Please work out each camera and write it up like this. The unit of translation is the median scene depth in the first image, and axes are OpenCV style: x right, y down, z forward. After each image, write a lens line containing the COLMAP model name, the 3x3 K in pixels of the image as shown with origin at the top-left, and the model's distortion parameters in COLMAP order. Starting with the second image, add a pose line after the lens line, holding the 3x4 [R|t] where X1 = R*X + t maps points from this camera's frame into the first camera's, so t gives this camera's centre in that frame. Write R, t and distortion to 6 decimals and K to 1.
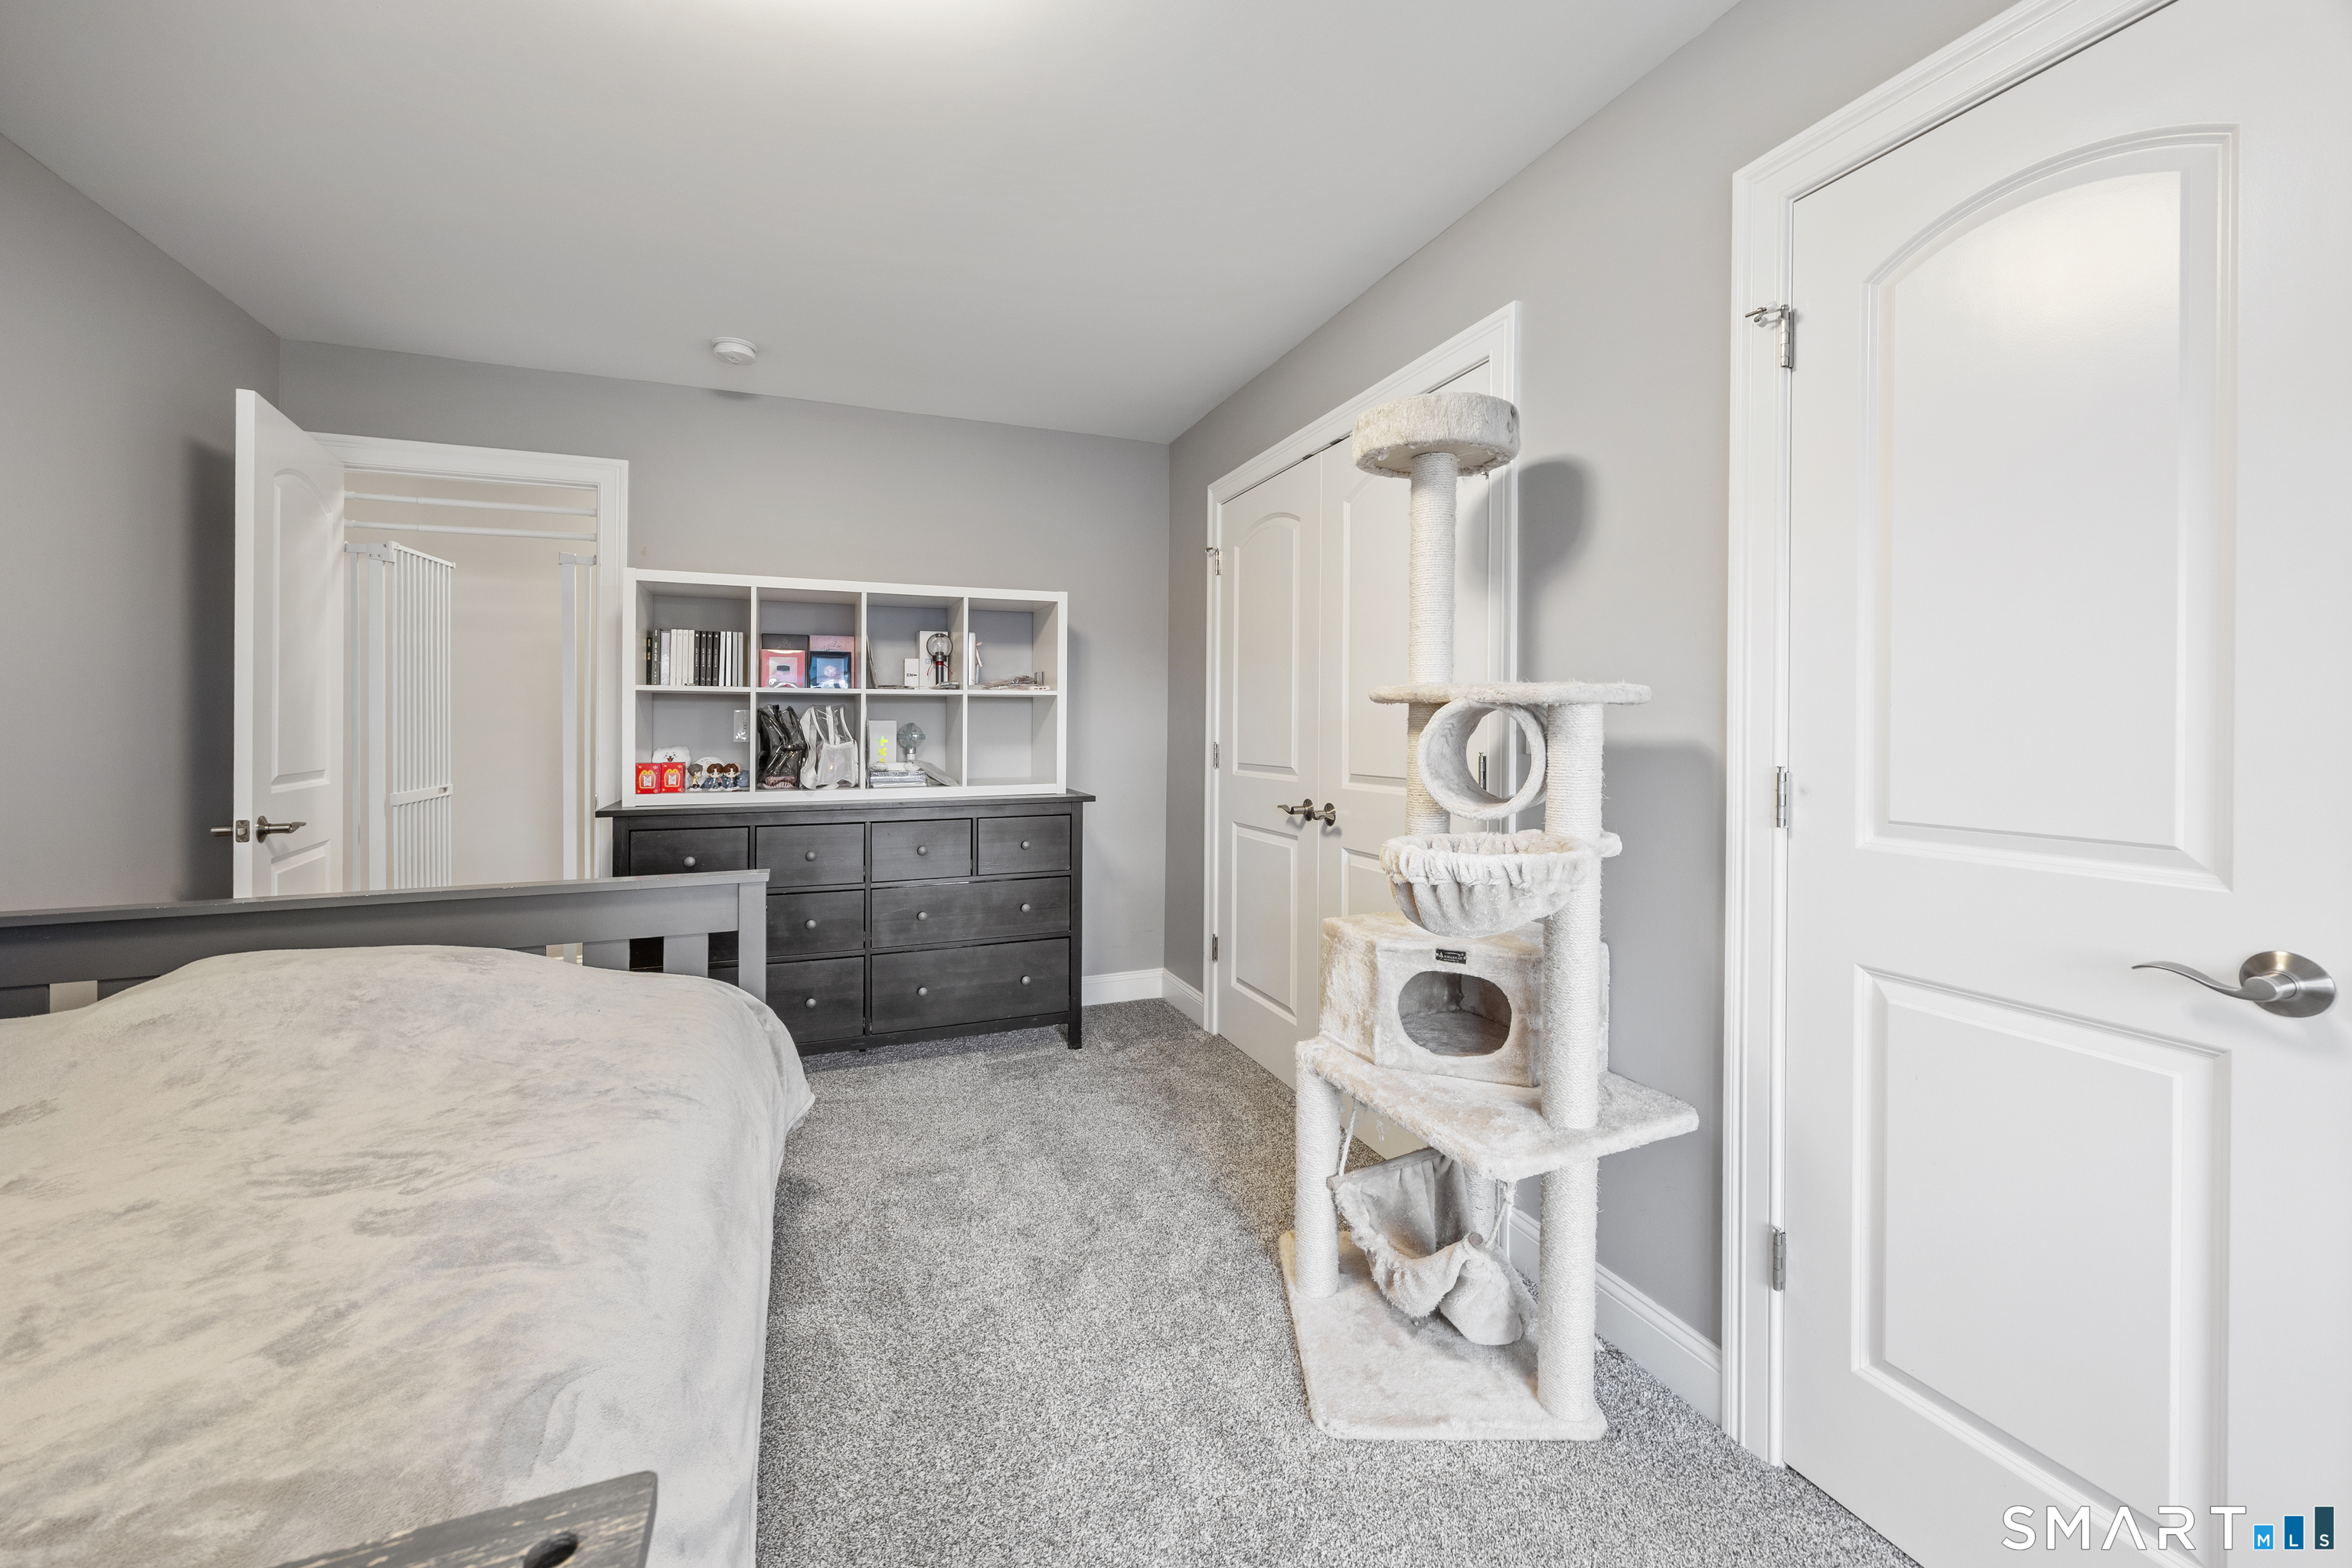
lens RADIAL K [[921.7, 0, 1174.6], [0, 921.7, 716.9], [0, 0, 1]] dist [-0.002394, 0.000581]
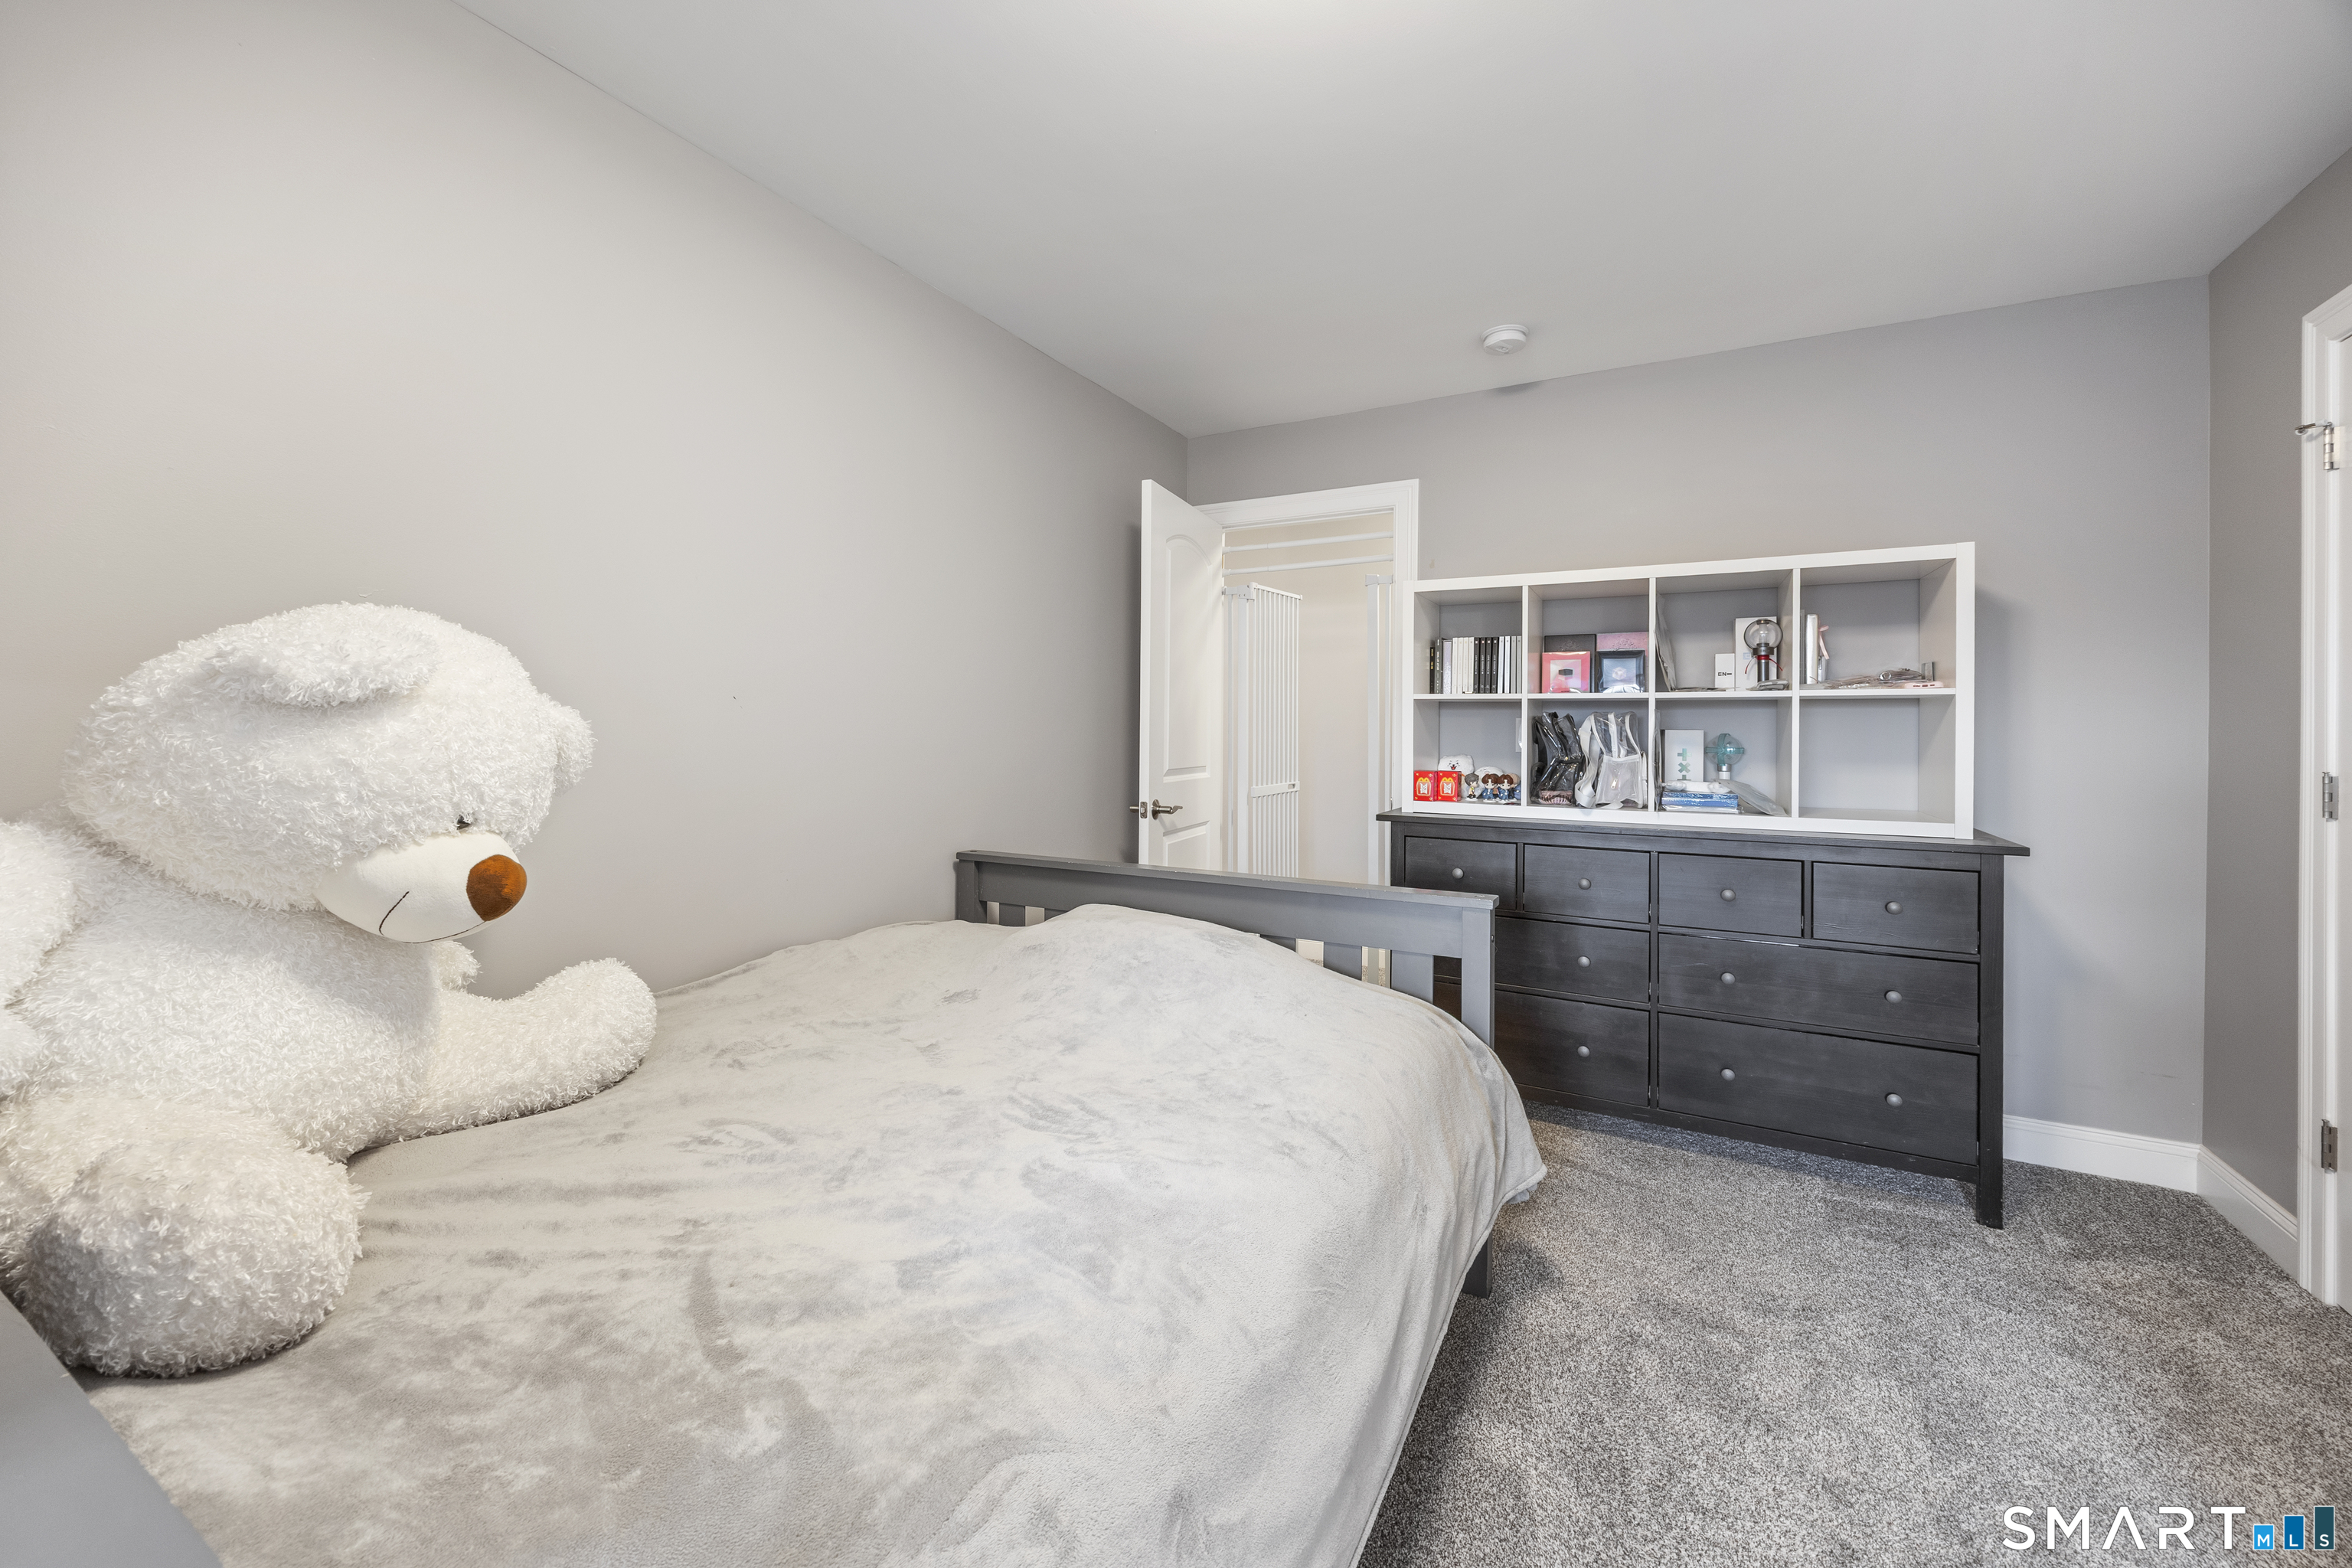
lens RADIAL K [[921.7, 0, 1174.6], [0, 921.7, 716.9], [0, 0, 1]] dist [-0.002394, 0.000581]
pose [[0.634753, -0.005346, -0.772696, 0.037945], [-0.002366, 0.999958, -0.008861, 0.000537], [0.772711, 0.007453, 0.634714, 0.138716]]
